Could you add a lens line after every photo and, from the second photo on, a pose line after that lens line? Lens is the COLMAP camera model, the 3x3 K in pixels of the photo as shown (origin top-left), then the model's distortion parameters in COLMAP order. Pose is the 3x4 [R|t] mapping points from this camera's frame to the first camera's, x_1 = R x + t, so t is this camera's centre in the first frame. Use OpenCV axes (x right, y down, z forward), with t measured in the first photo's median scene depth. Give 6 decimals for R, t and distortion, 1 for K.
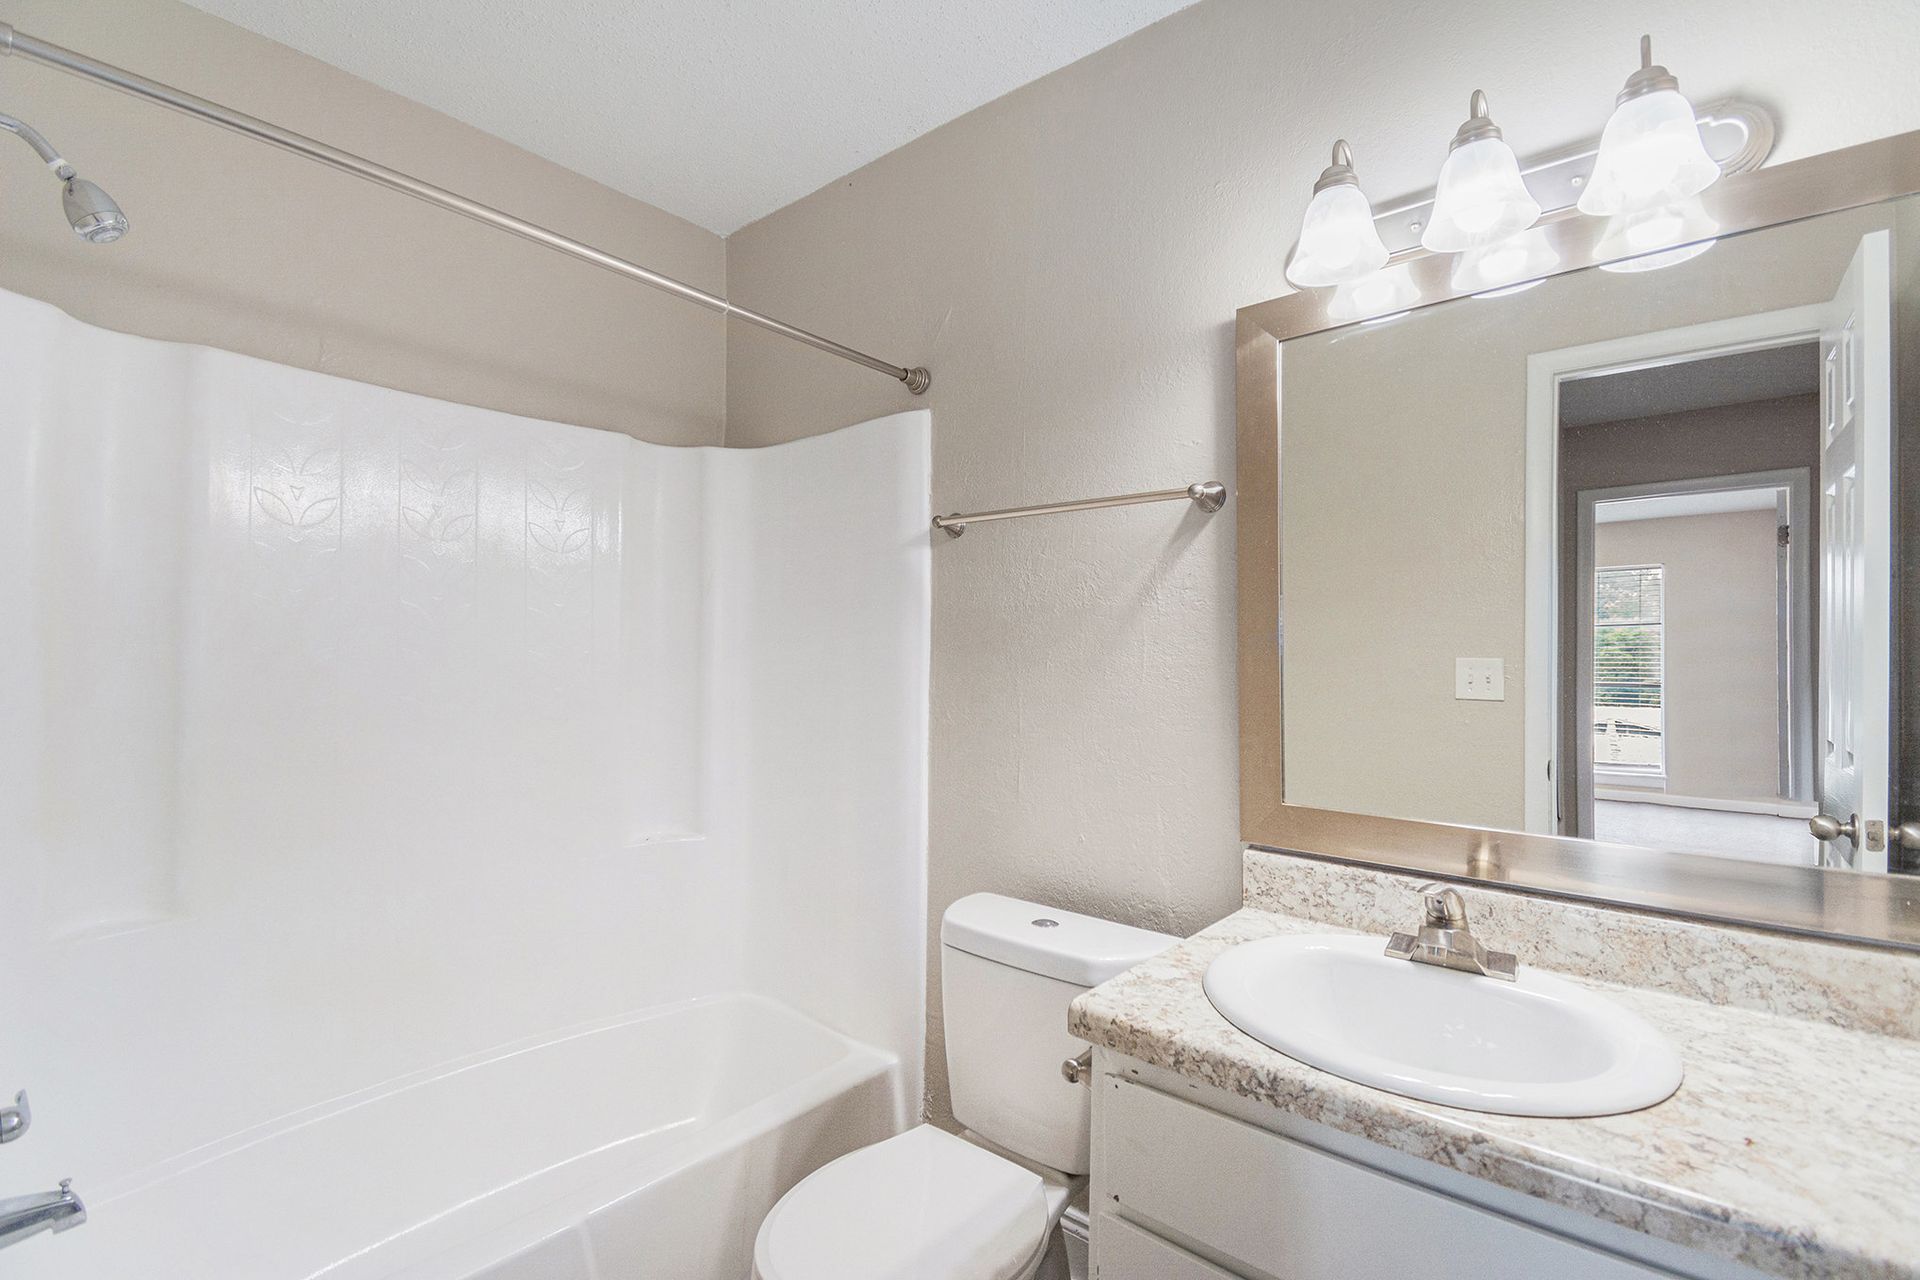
lens RADIAL K [[866.9, 0, 966.1], [0, 866.9, 648.1], [0, 0, 1]] dist [0.032837, -0.006897]
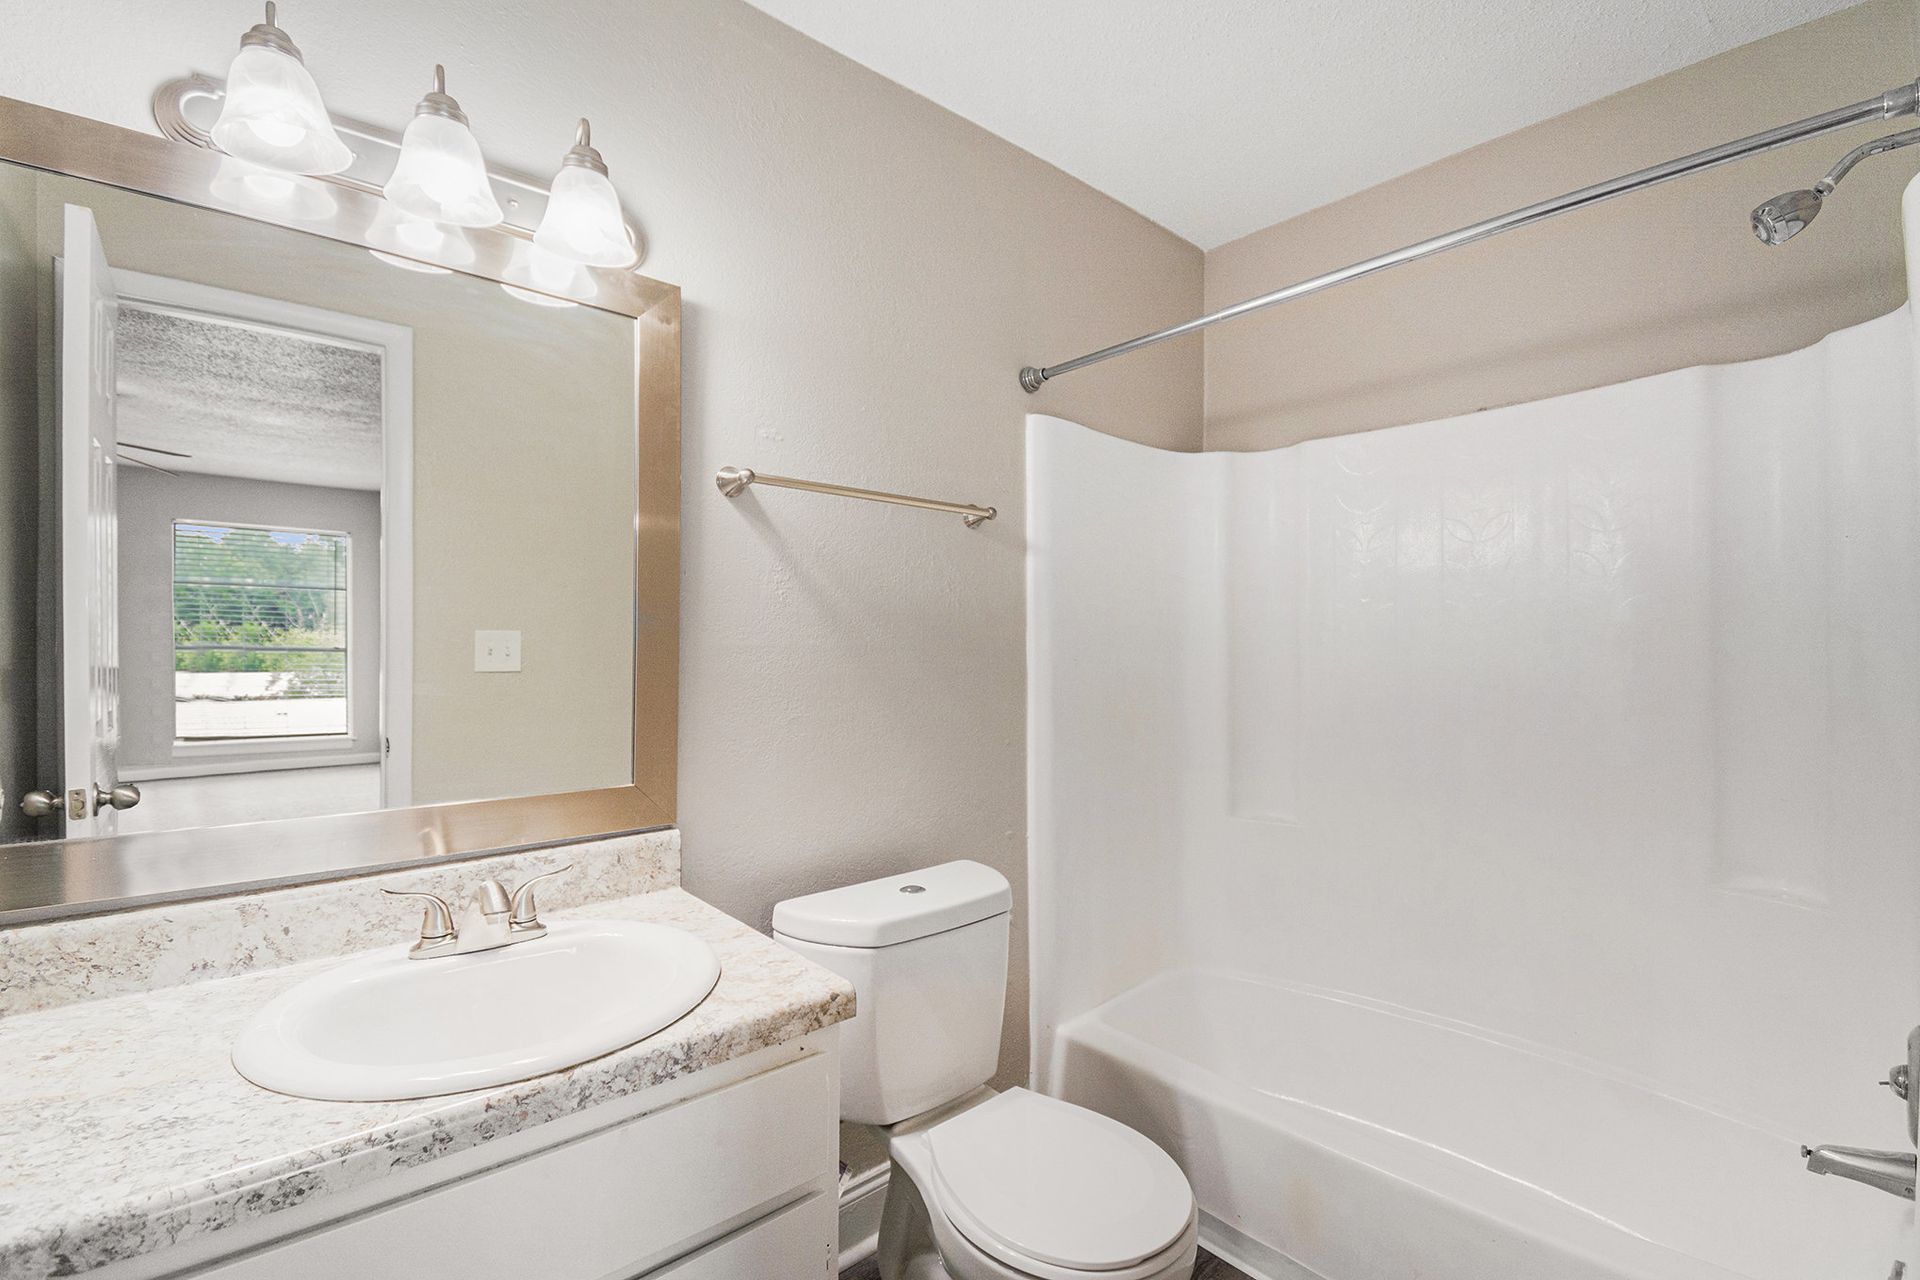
lens RADIAL K [[866.9, 0, 969.5], [0, 866.9, 623.6], [0, 0, 1]] dist [0.032837, -0.006897]
pose [[0.194466, -0.002688, 0.980906, -0.321682], [-0.000432, 0.999996, 0.002826, -0.005152], [-0.980909, -0.000973, 0.194464, 0.259552]]
